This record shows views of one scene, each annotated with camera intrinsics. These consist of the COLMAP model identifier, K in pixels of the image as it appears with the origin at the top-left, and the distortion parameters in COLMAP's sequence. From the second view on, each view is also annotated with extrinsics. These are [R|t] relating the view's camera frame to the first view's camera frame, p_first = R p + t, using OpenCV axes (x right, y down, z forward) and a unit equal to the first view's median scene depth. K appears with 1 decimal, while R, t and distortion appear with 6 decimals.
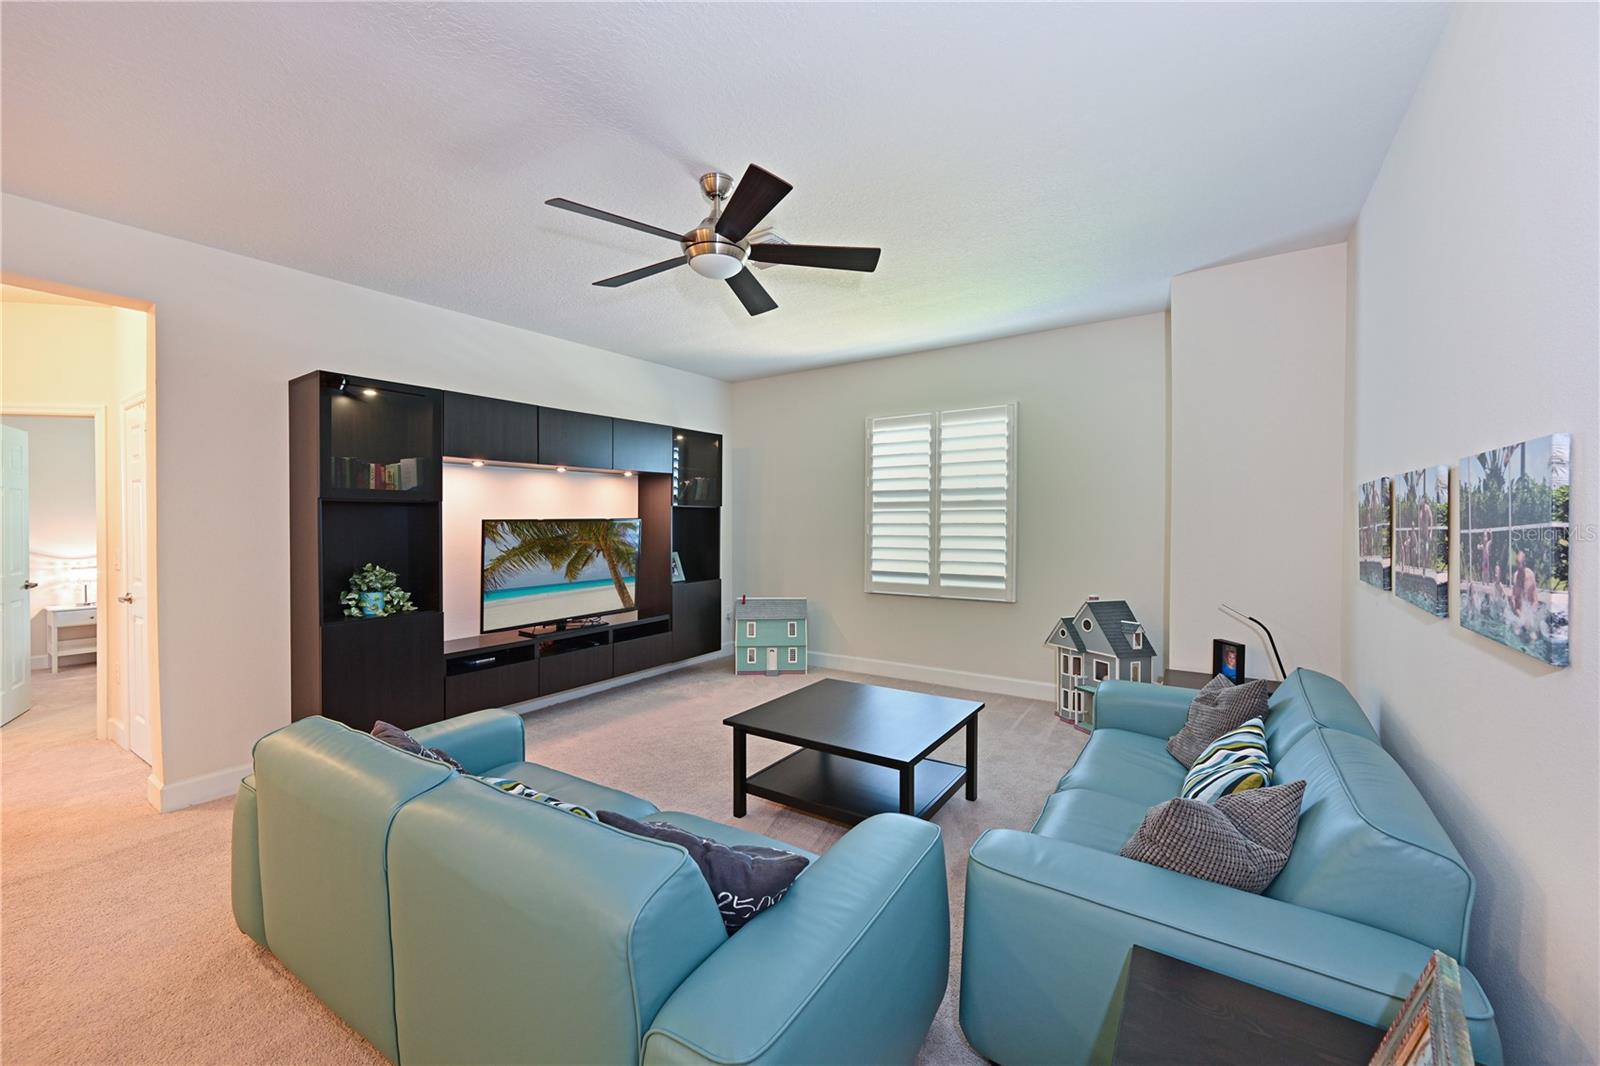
lens RADIAL K [[642.4, 0, 793.2], [0, 642.4, 533.6], [0, 0, 1]] dist [0.000569, 0.000253]
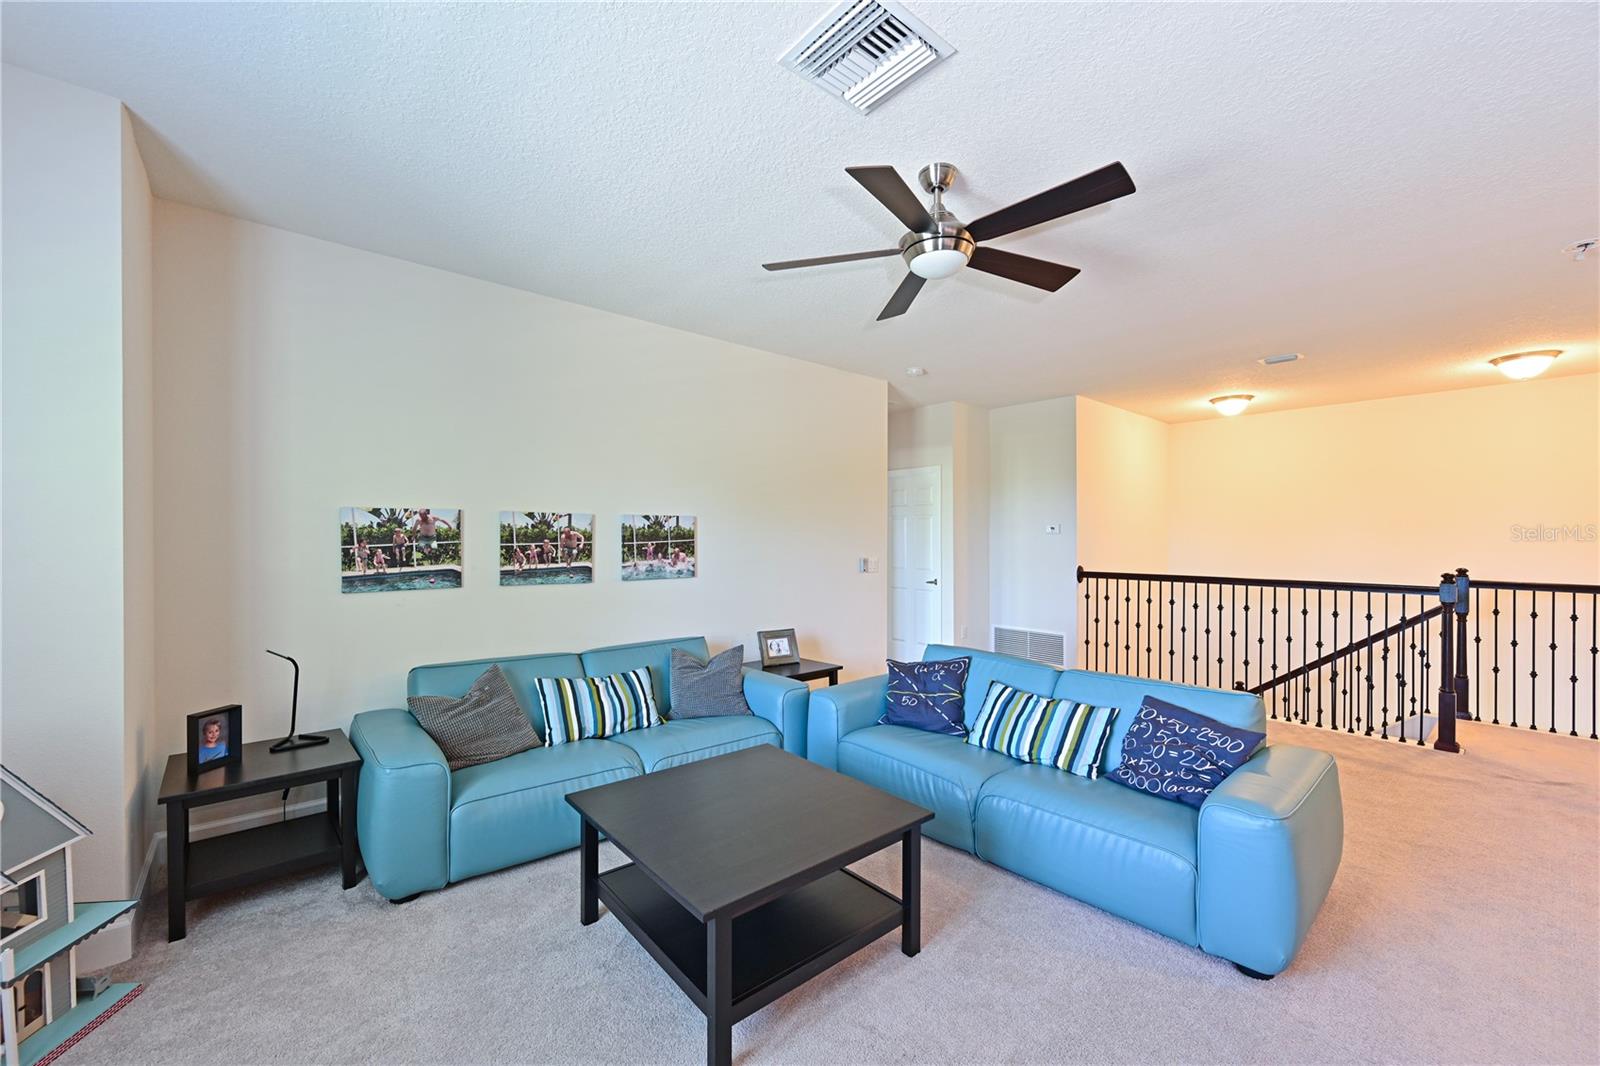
lens RADIAL K [[628.1, 0, 800.0], [0, 628.1, 533.0], [0, 0, 1]] dist [0.000603, 0.000176]
pose [[-0.966471, 0.010615, 0.256555, -0.086635], [0.012896, 0.999891, 0.007211, -0.016806], [-0.256451, 0.010278, -0.966503, 1.017816]]
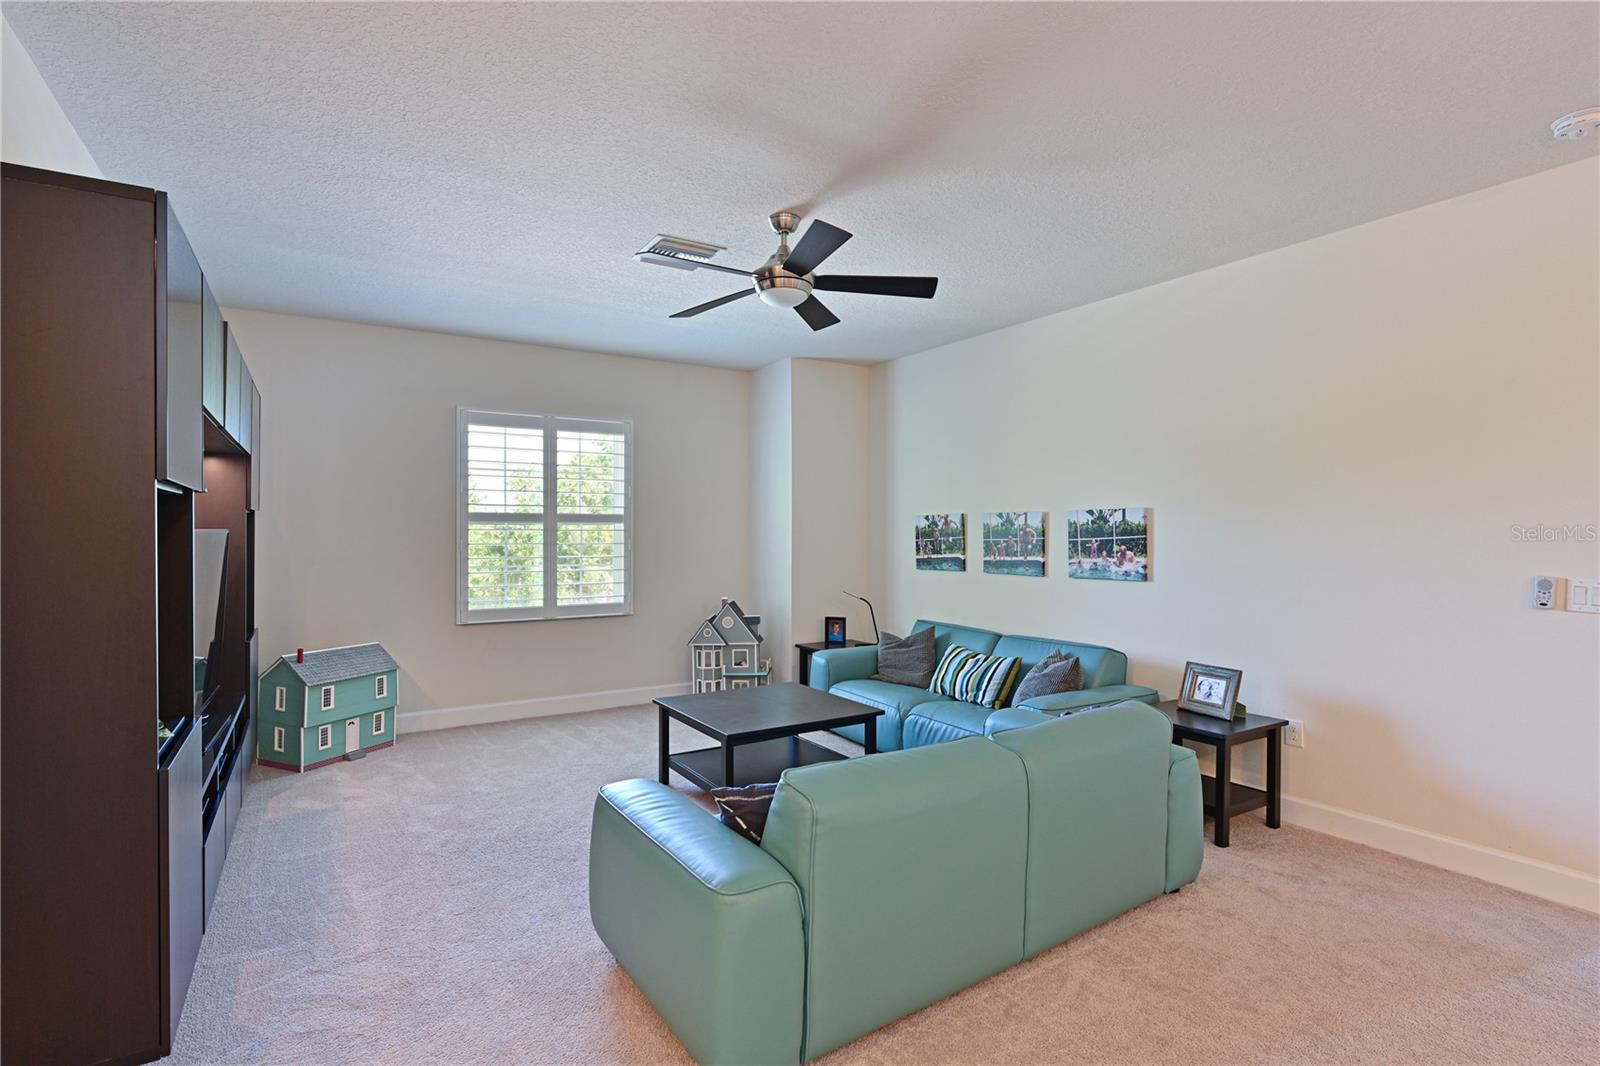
lens RADIAL K [[777.4, 0, 793.6], [0, 777.4, 551.0], [0, 0, 1]] dist [0.000302, 0.000123]
pose [[0.394412, -0.015775, 0.918798, -0.689879], [0.021048, 0.999745, 0.008129, -0.002034], [-0.918692, 0.016133, 0.394644, 0.248086]]
